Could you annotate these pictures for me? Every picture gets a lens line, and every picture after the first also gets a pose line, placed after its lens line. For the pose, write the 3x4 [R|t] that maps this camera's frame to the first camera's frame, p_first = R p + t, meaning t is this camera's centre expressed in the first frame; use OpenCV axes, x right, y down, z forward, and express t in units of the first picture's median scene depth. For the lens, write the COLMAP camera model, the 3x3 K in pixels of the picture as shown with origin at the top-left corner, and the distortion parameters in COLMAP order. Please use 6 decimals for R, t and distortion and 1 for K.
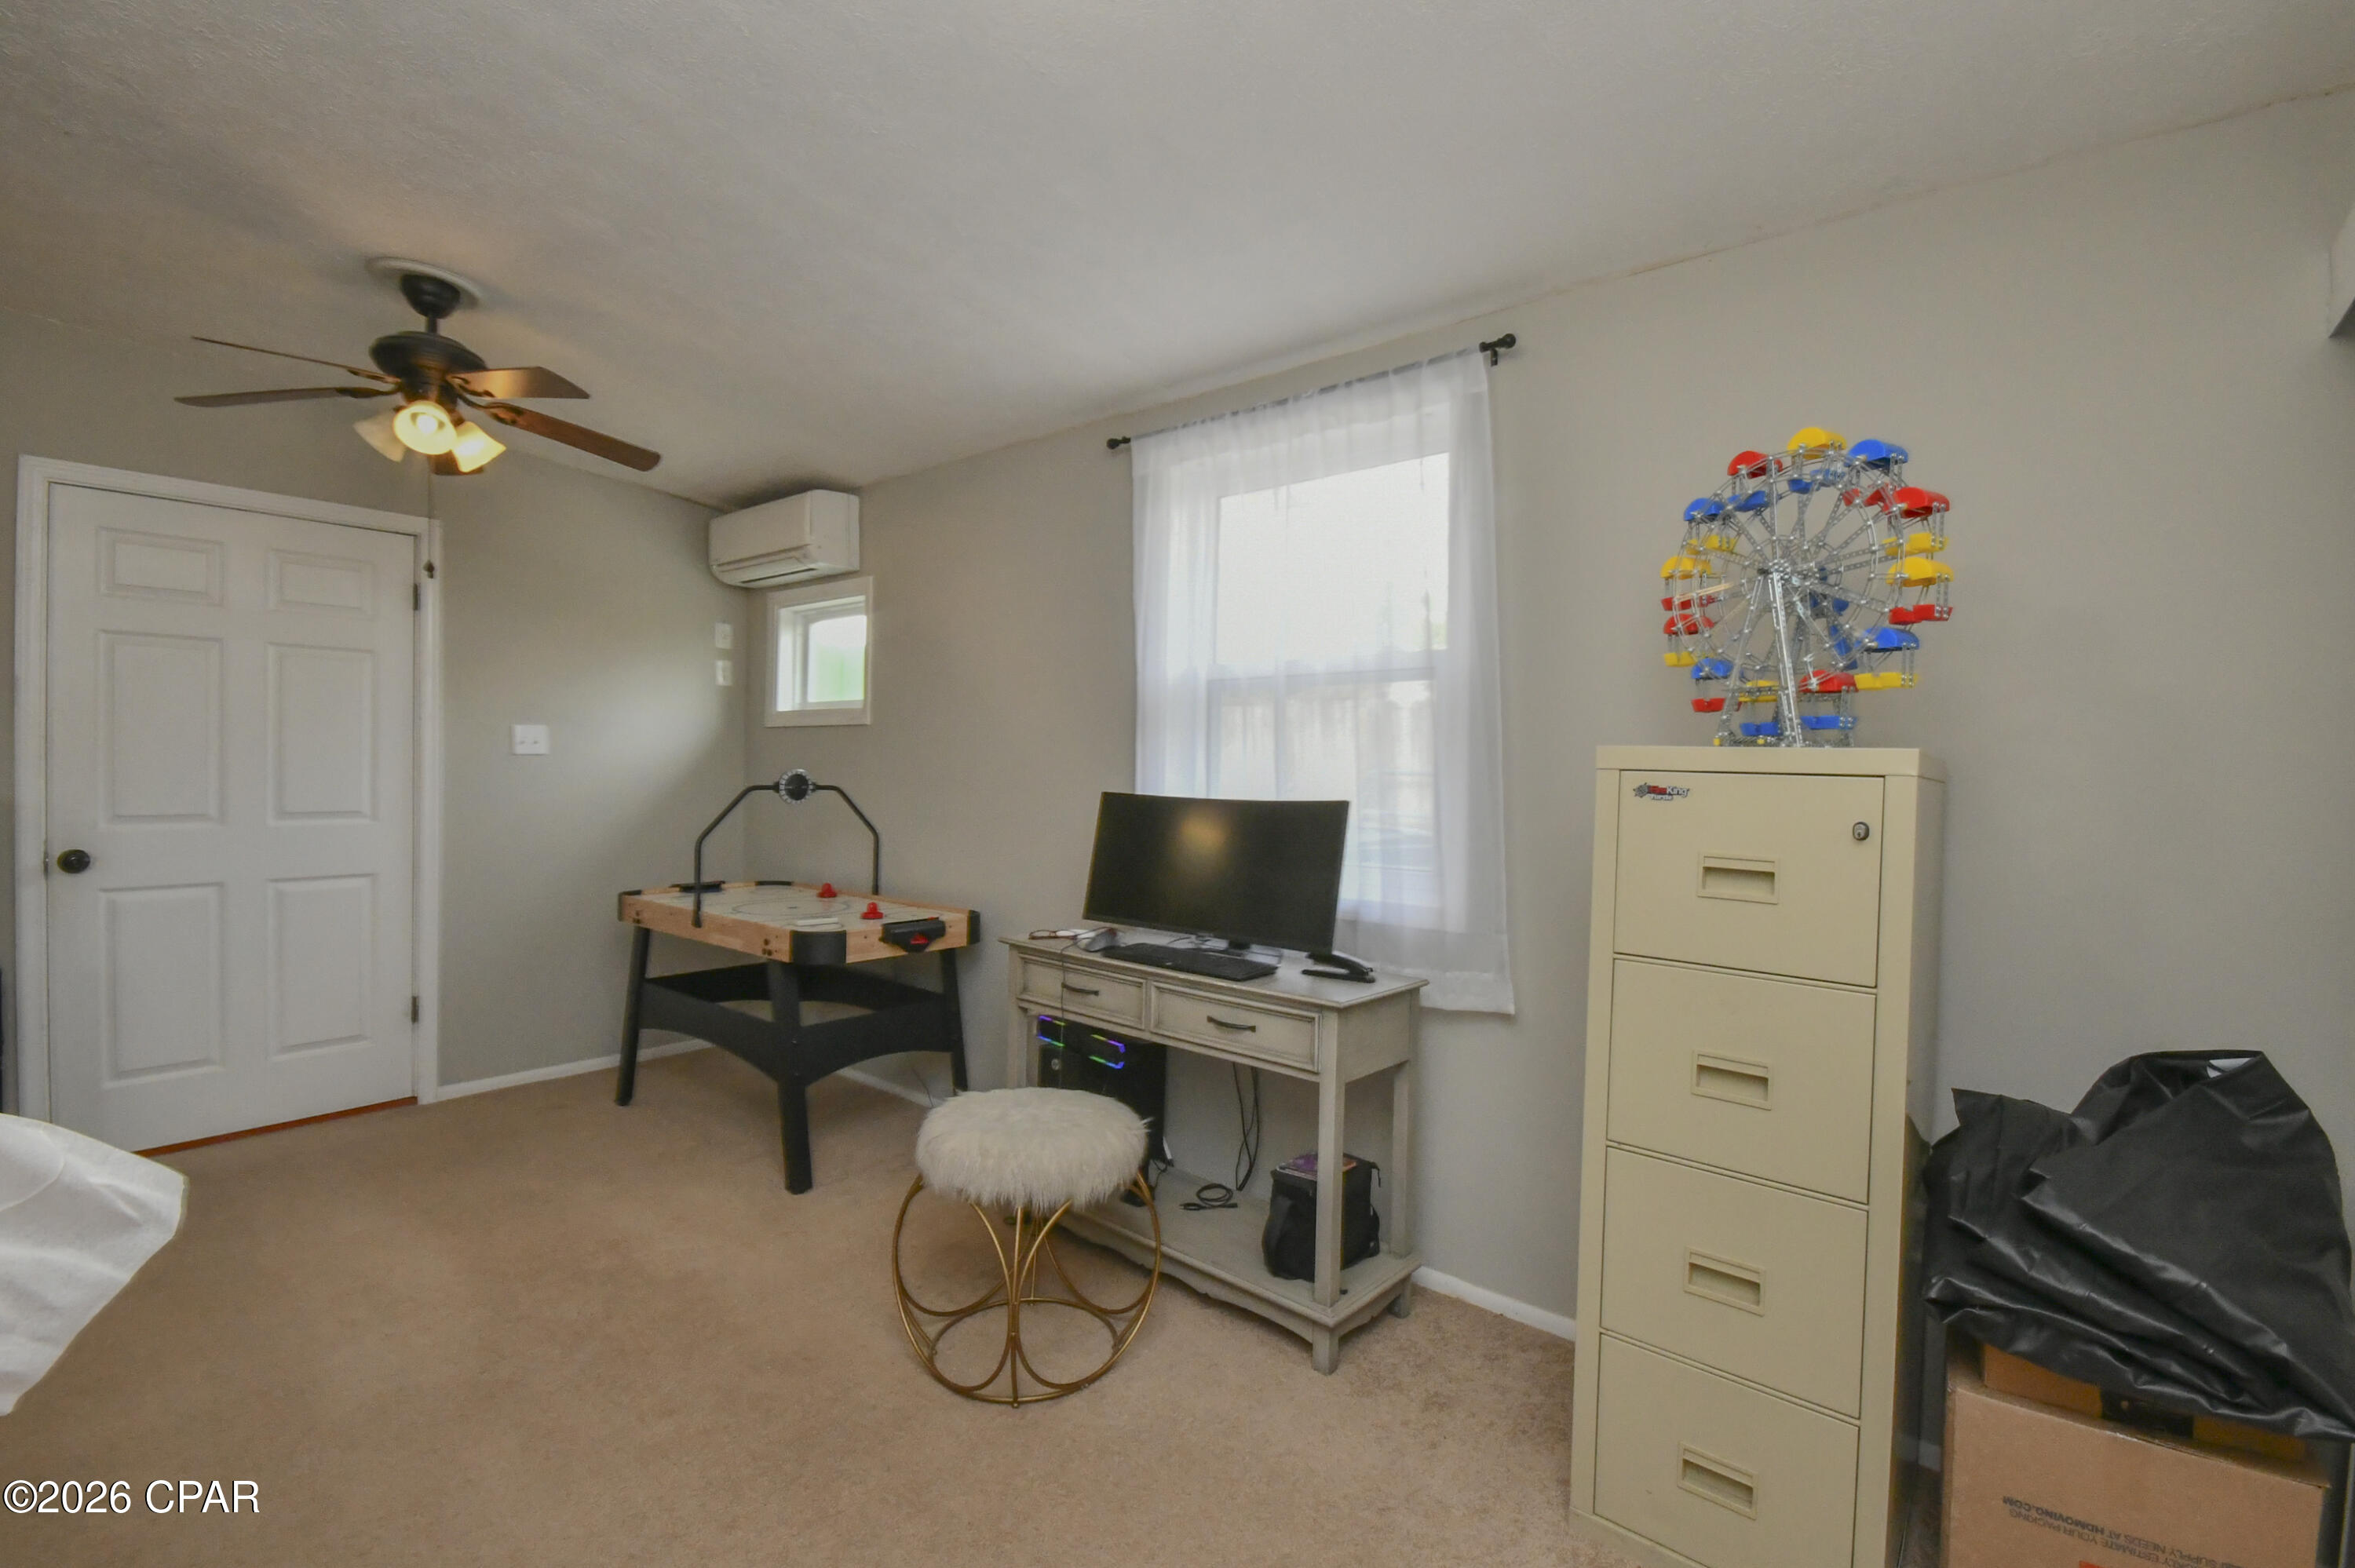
lens RADIAL K [[1024.9, 0, 1188.4], [0, 1024.9, 784.1], [0, 0, 1]] dist [0.018401, -0.016843]
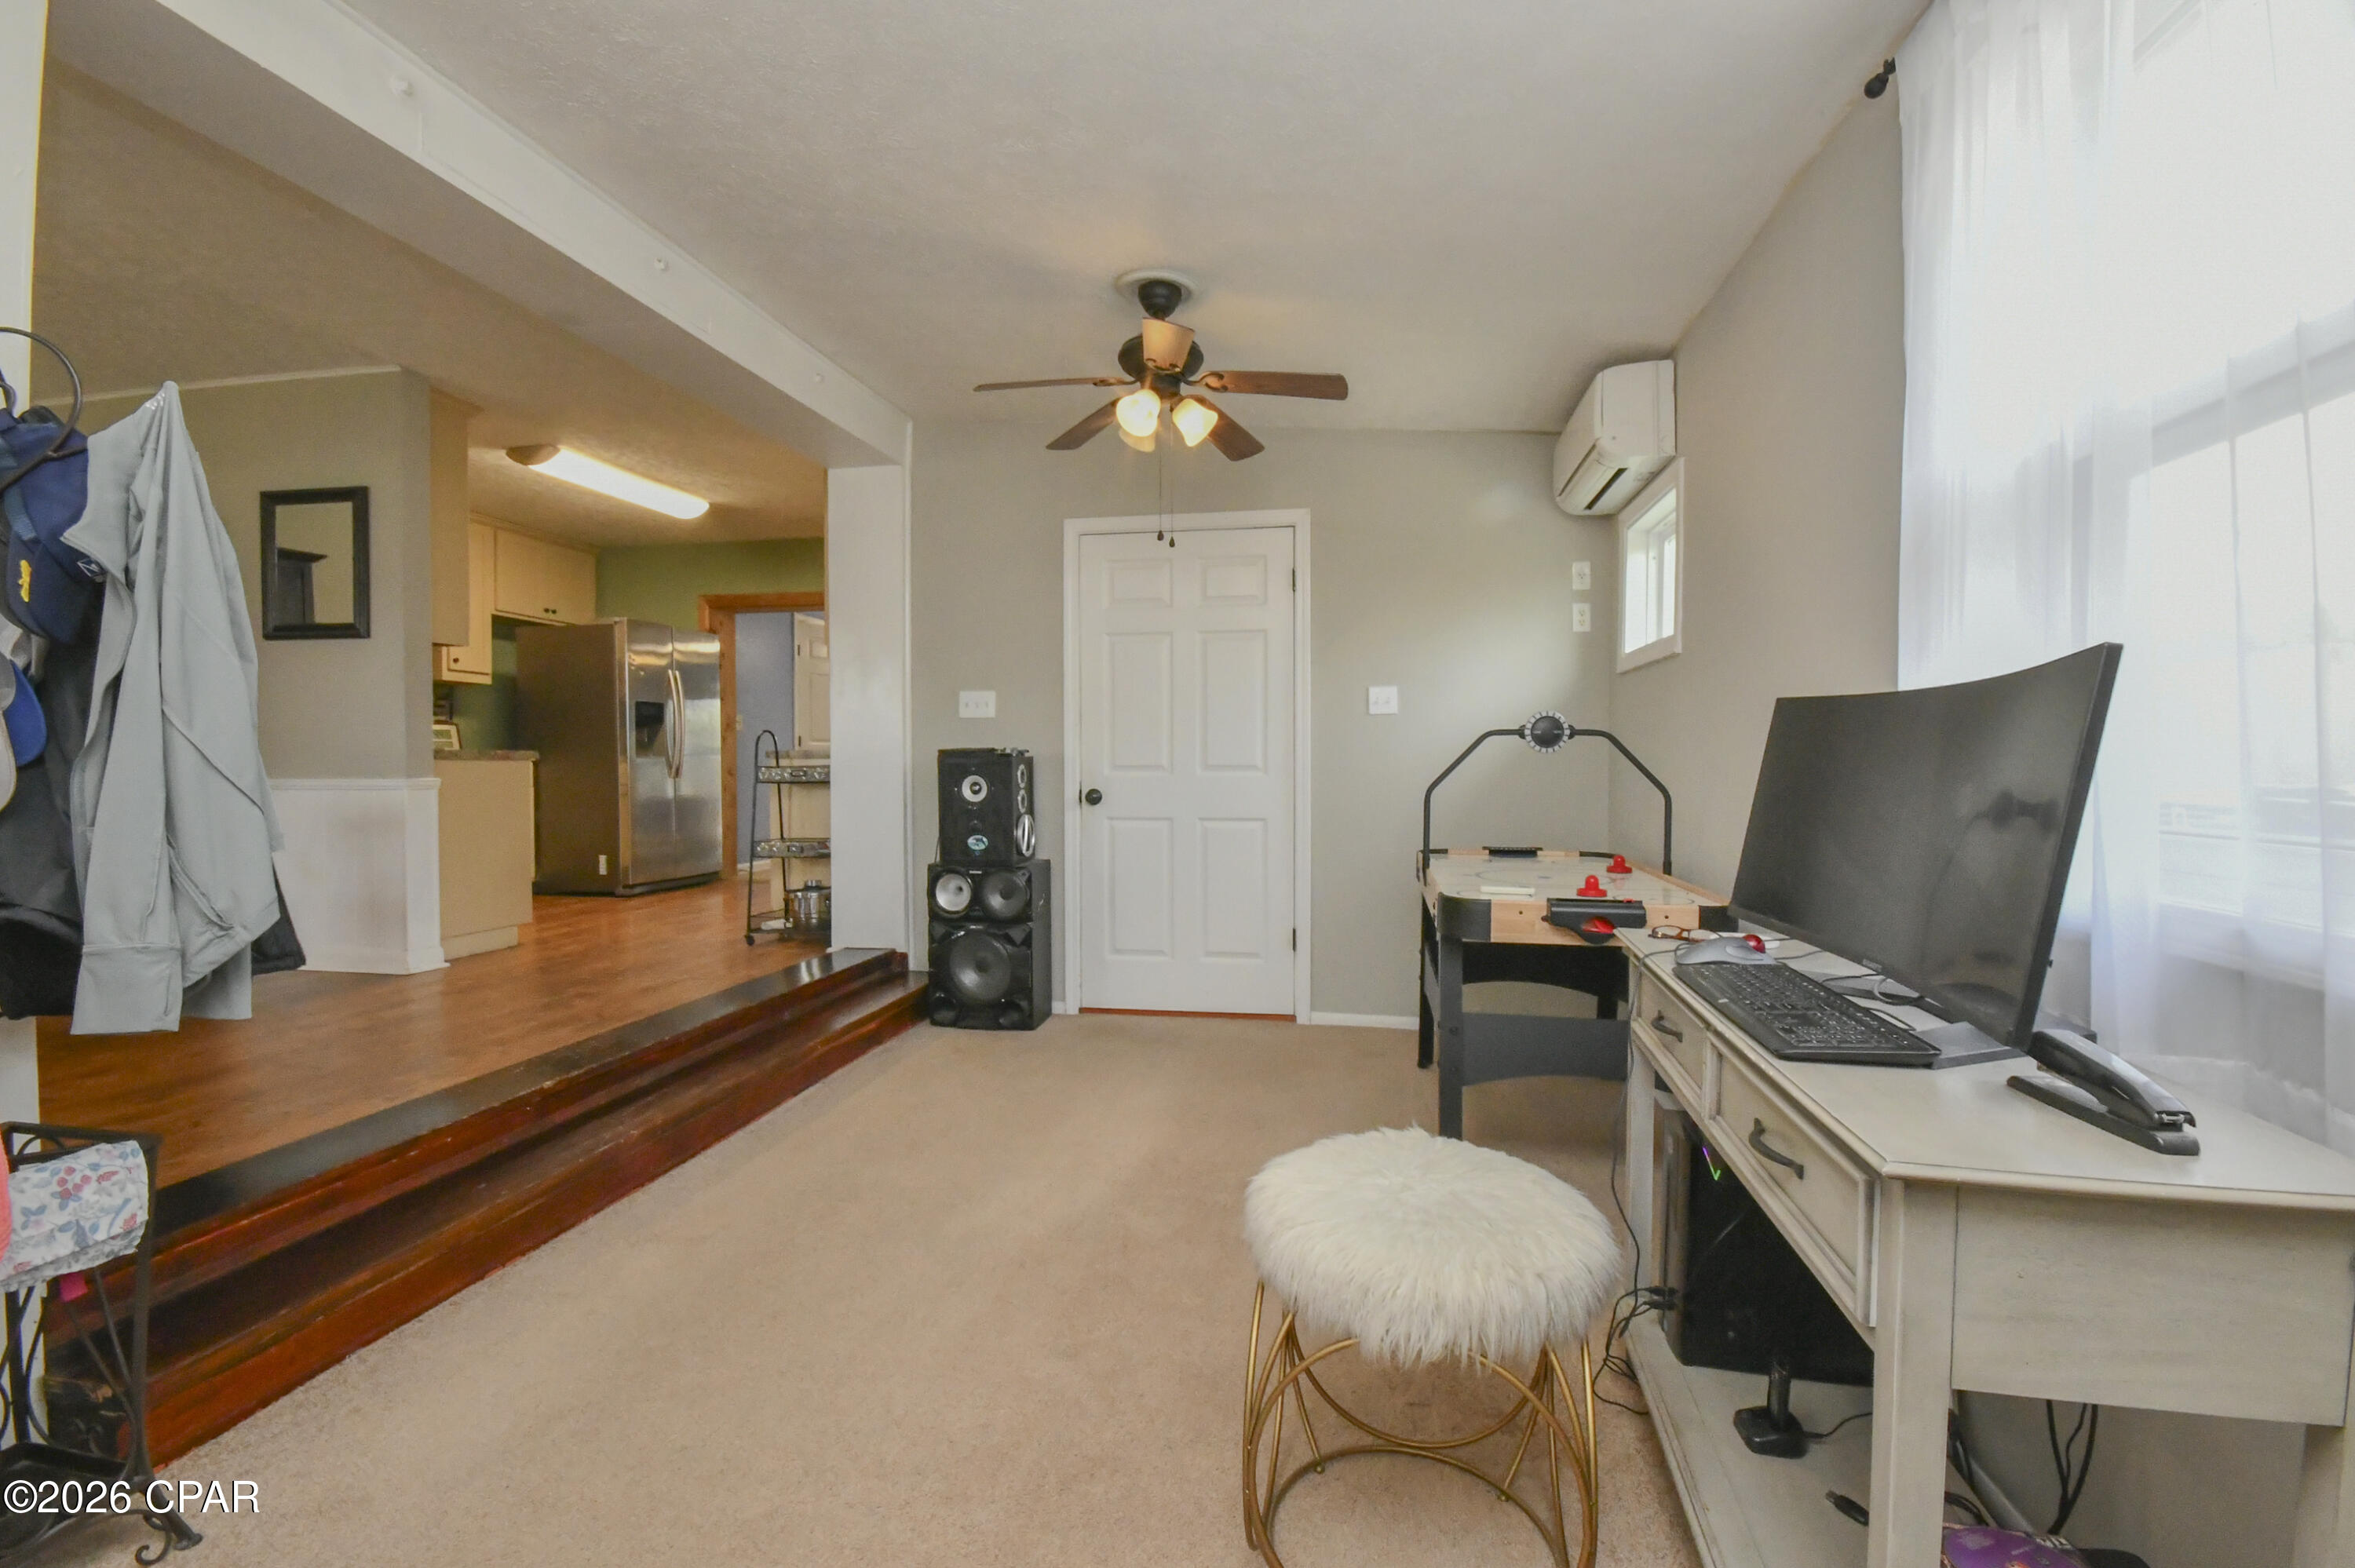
lens RADIAL K [[1036.1, 0, 1165.1], [0, 1036.1, 774.3], [0, 0, 1]] dist [0.000968, 0.000026]
pose [[0.493363, 0.000577, -0.869823, 0.190338], [-0.006198, 0.999977, -0.002852, 0.040856], [0.869801, 0.006799, 0.493355, 0.317415]]
